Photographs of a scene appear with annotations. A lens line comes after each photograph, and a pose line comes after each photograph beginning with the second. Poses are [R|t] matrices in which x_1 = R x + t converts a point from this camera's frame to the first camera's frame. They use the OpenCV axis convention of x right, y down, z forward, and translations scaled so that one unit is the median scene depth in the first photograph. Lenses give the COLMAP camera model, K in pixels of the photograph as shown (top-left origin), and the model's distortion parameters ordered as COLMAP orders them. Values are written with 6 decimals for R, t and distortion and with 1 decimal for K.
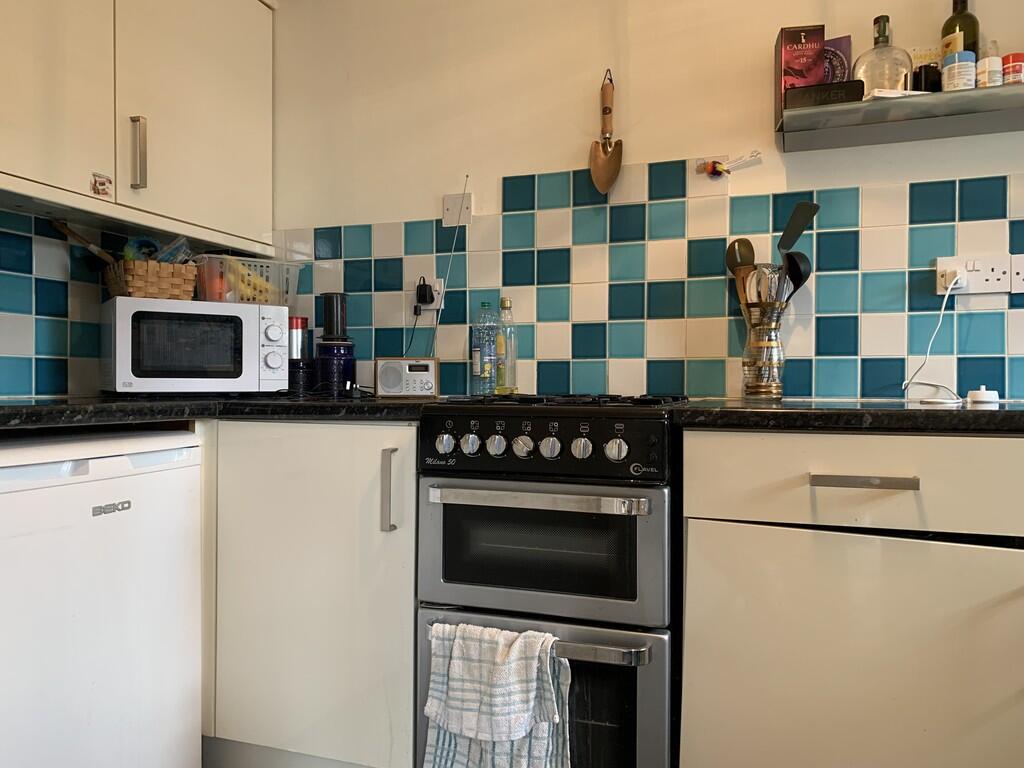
lens RADIAL K [[783.9, 0, 512.1], [0, 783.9, 384.8], [0, 0, 1]] dist [0.041401, -0.042871]
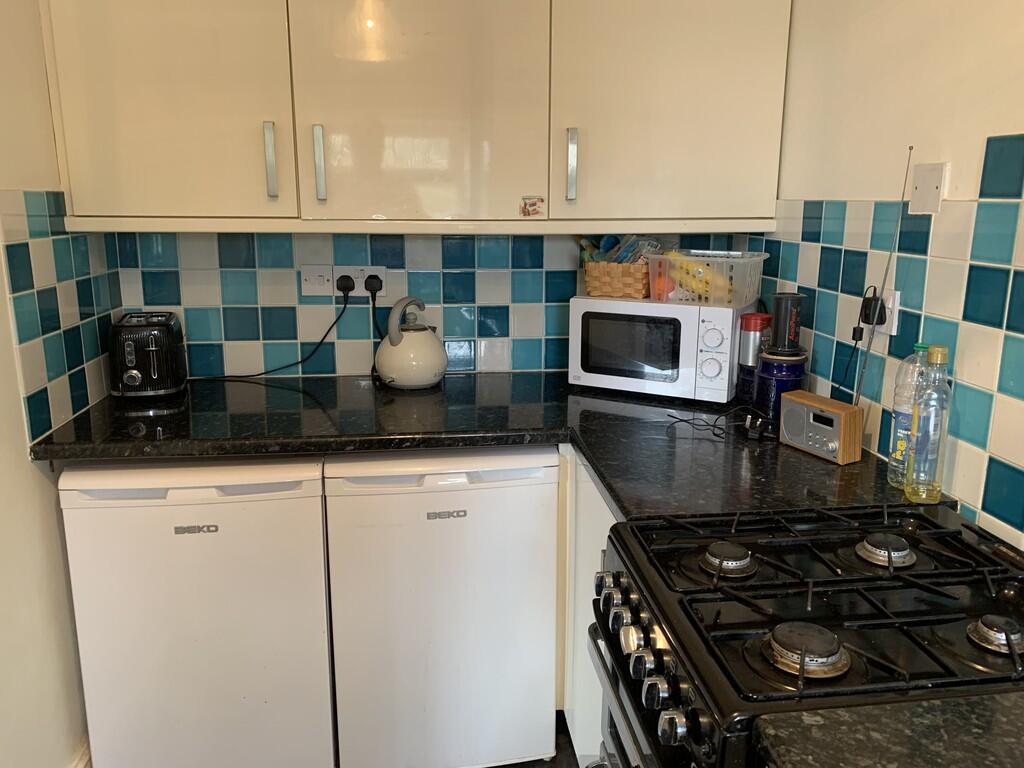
lens RADIAL K [[779.7, 0, 517.9], [0, 779.7, 383.6], [0, 0, 1]] dist [0.057801, -0.048590]
pose [[0.465169, 0.201188, -0.862056, 0.443115], [-0.004956, 0.974407, 0.224735, -0.255061], [0.885208, -0.100267, 0.454261, 0.469812]]
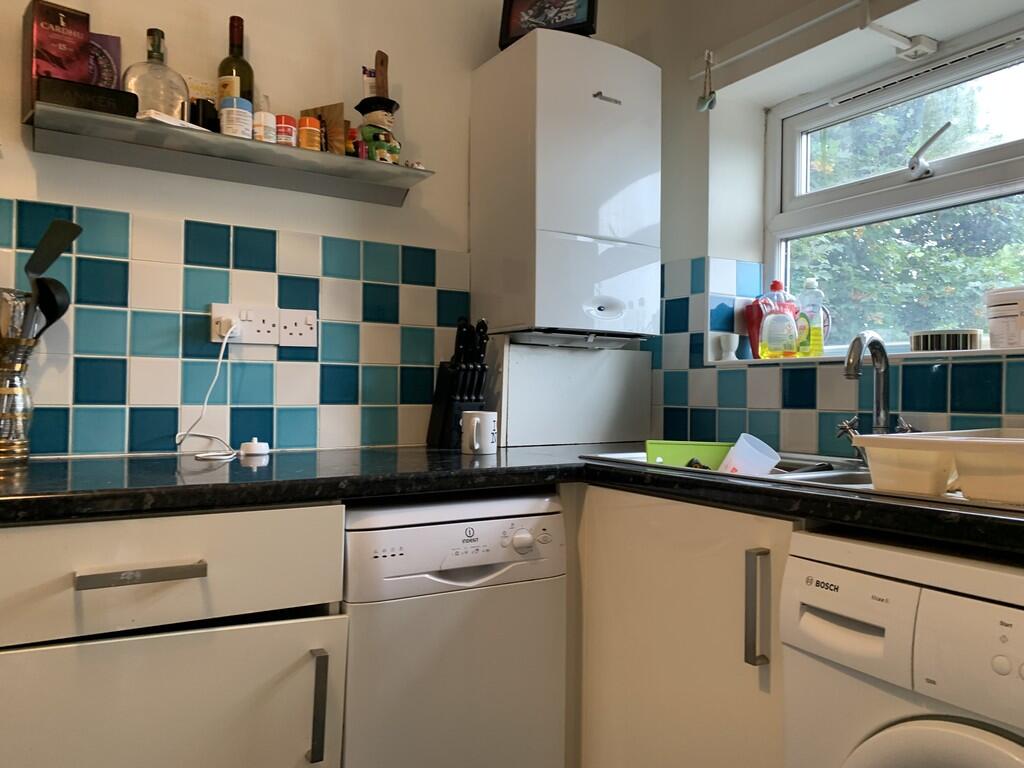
lens RADIAL K [[779.7, 0, 517.9], [0, 779.7, 383.6], [0, 0, 1]] dist [0.057801, -0.048590]
pose [[0.619288, 0.014397, 0.785032, 0.020464], [-0.007933, 0.999896, -0.012079, -0.053872], [-0.785124, 0.001253, 0.619338, 0.117295]]
